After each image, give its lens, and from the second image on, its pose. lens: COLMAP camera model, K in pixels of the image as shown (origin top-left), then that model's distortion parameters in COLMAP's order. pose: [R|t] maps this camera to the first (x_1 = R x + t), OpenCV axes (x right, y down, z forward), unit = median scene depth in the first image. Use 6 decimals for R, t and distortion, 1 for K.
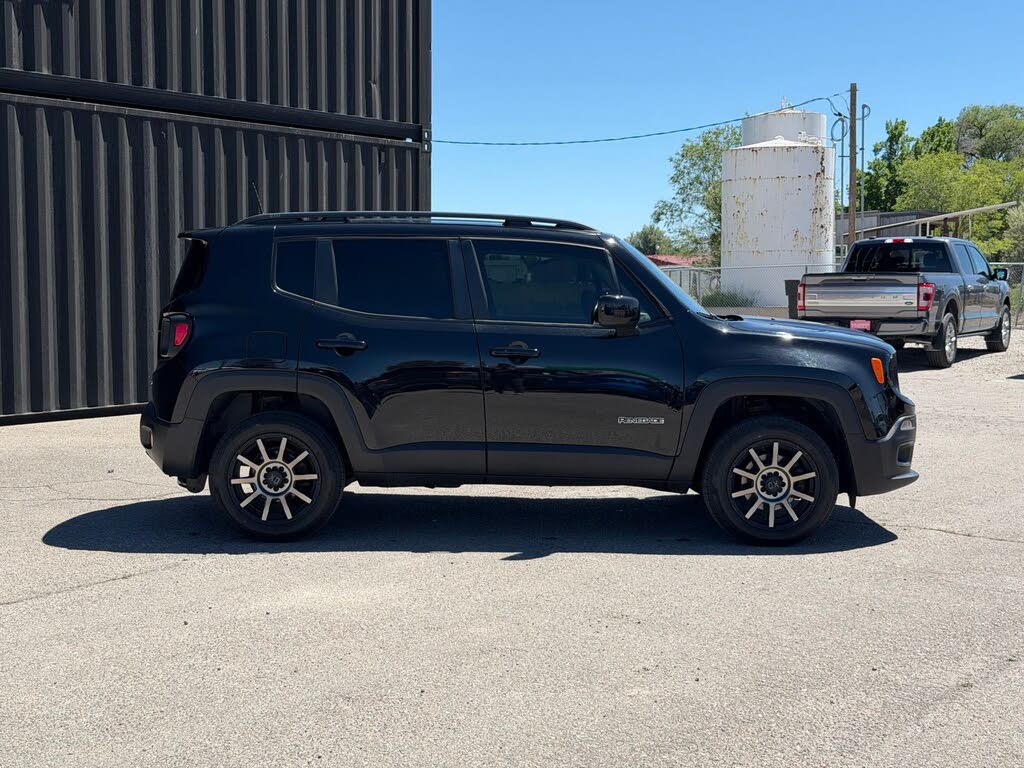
lens RADIAL K [[1402.5, 0, 512.0], [0, 1402.5, 384.0], [0, 0, 1]] dist [0.222156, -0.513391]
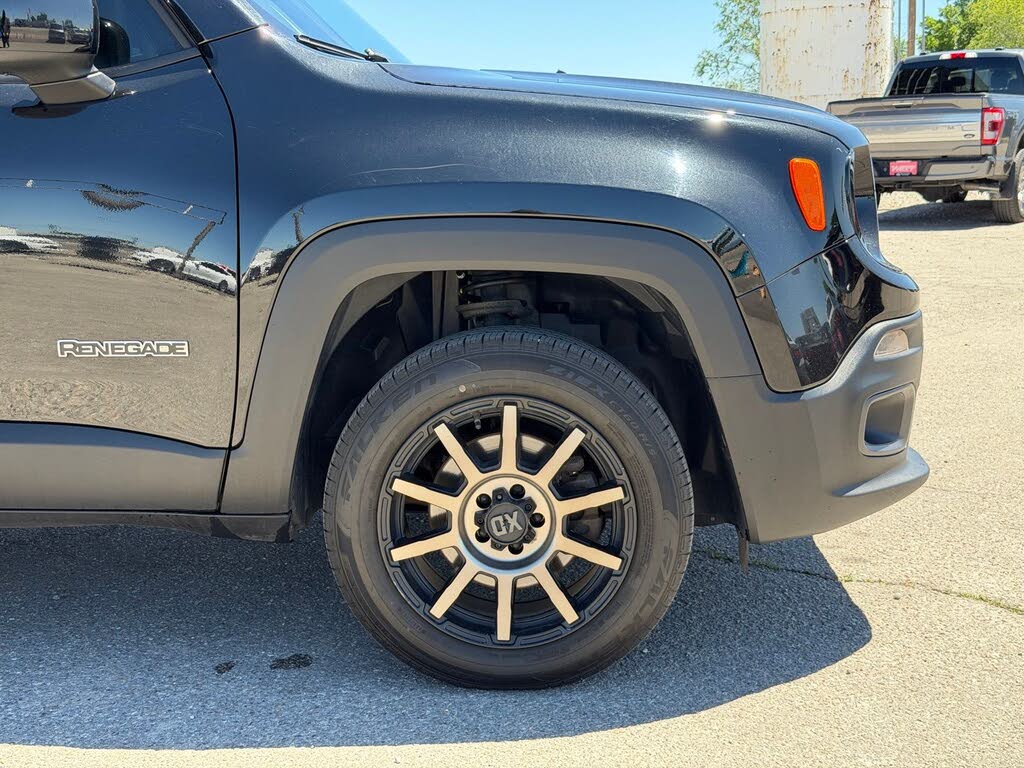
lens RADIAL K [[1402.5, 0, 512.0], [0, 1402.5, 384.0], [0, 0, 1]] dist [0.222156, -0.513391]
pose [[0.998850, -0.014154, -0.045817, 0.073462], [0.018175, 0.995904, 0.088570, 0.001858], [0.044375, -0.089301, 0.995016, 0.236258]]
